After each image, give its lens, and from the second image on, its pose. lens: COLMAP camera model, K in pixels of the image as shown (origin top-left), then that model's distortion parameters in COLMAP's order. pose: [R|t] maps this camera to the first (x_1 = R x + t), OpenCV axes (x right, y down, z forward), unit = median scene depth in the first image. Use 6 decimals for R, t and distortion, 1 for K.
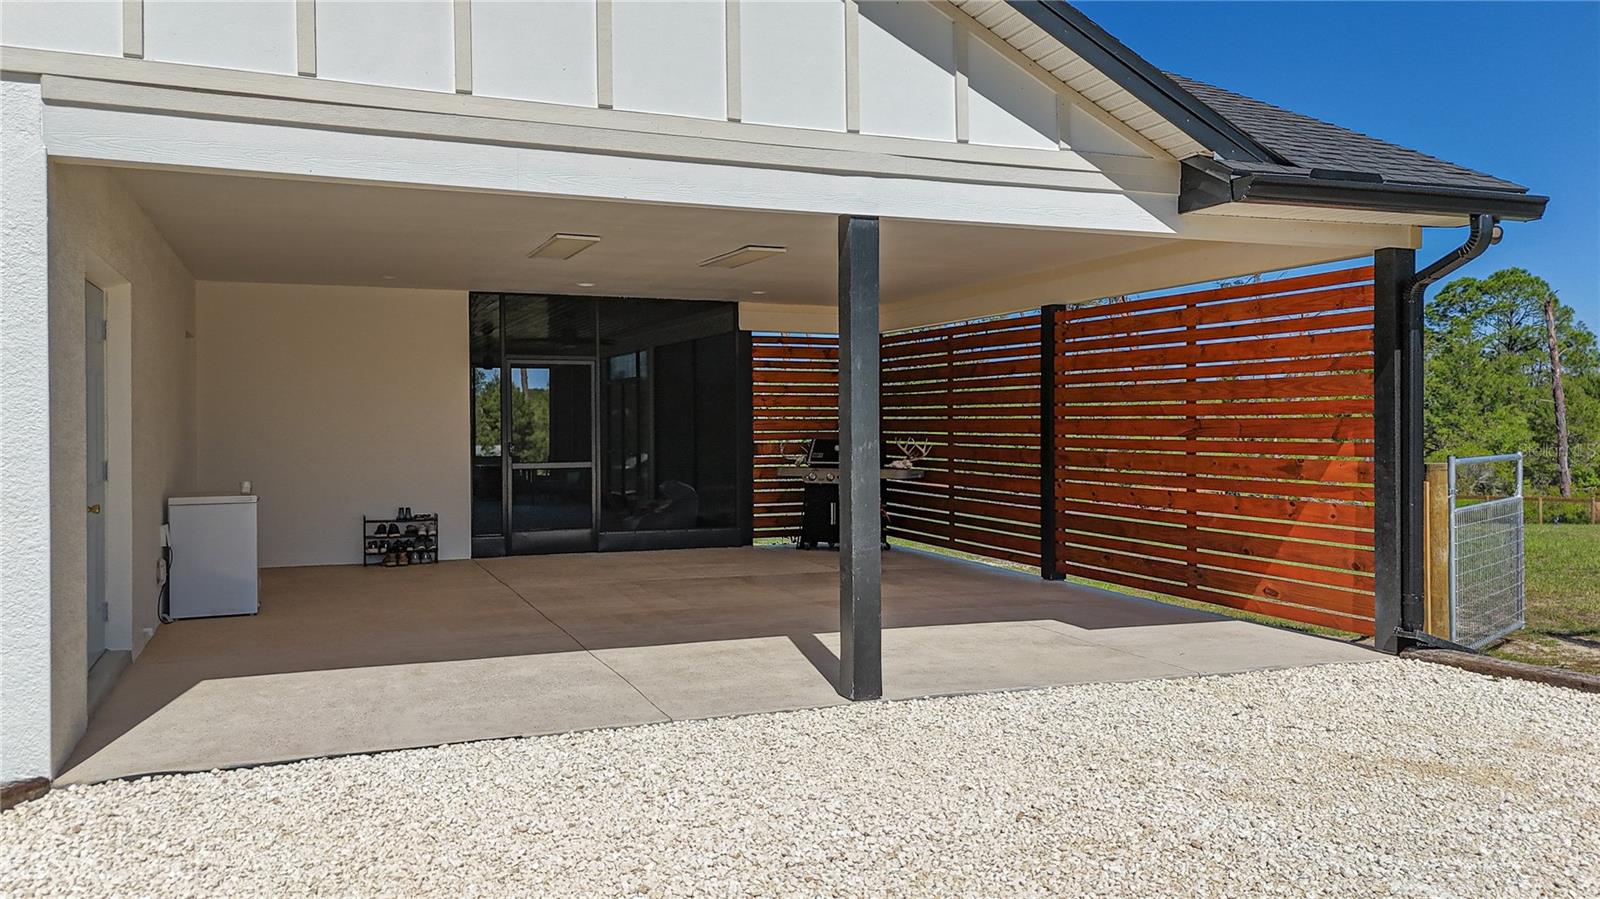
lens RADIAL K [[1193.3, 0, 837.6], [0, 1193.3, 415.9], [0, 0, 1]] dist [0.073184, -0.051345]
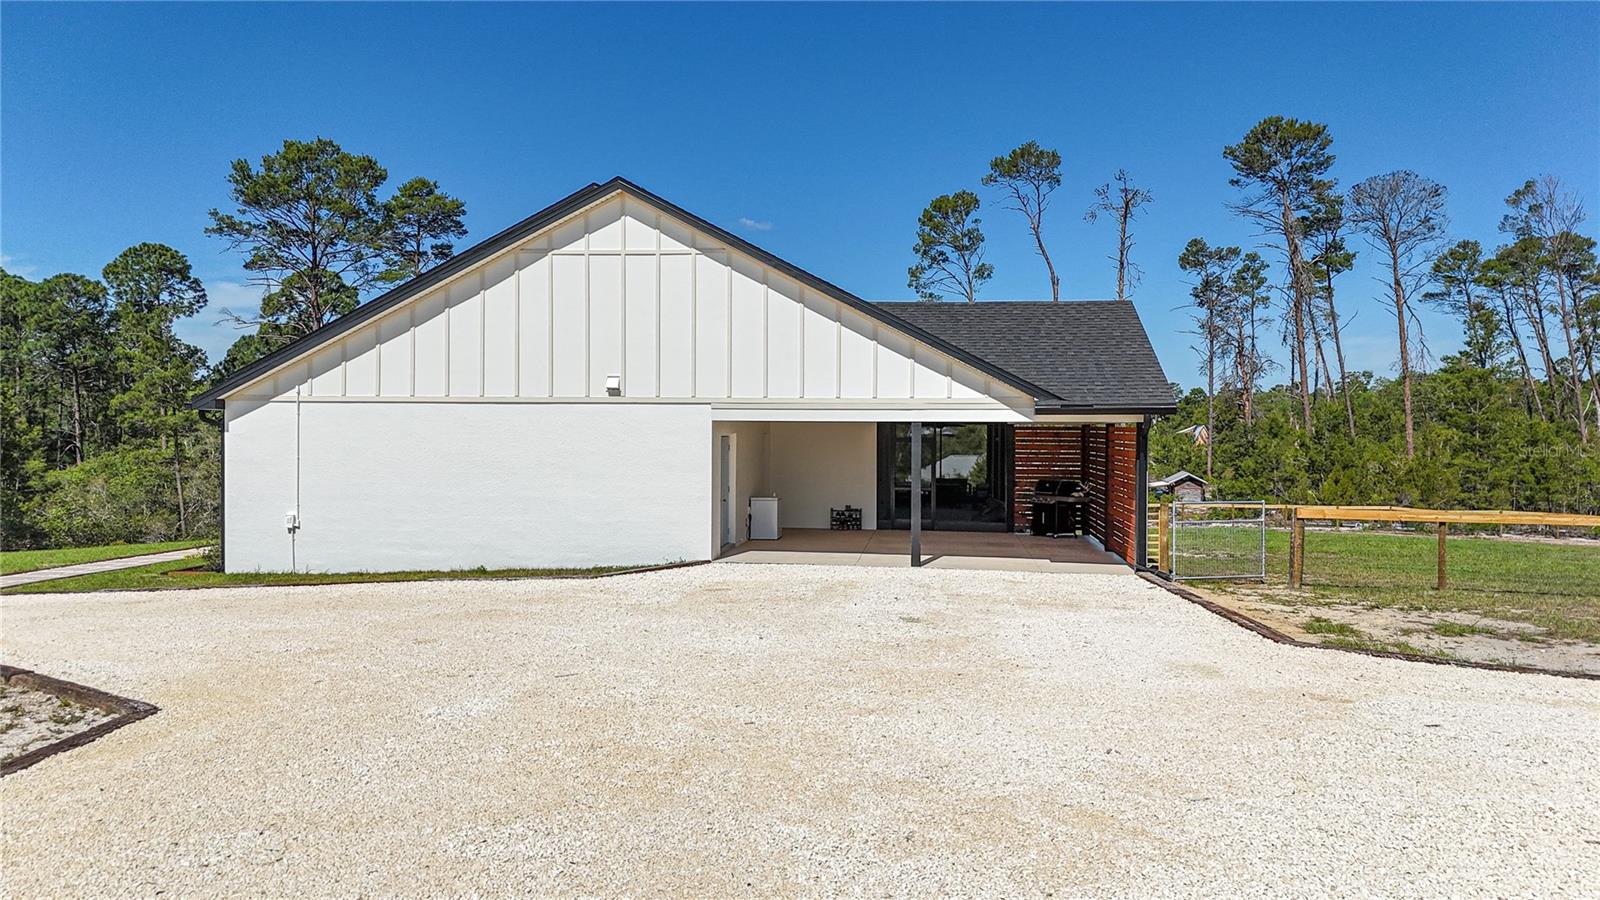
lens RADIAL K [[1194.3, 0, 794.4], [0, 1194.3, 446.3], [0, 0, 1]] dist [0.071530, -0.080235]
pose [[0.862378, 0.019102, -0.505904, 1.224052], [-0.008443, 0.999692, 0.023354, -0.153085], [0.506194, -0.015869, 0.862274, -1.756582]]
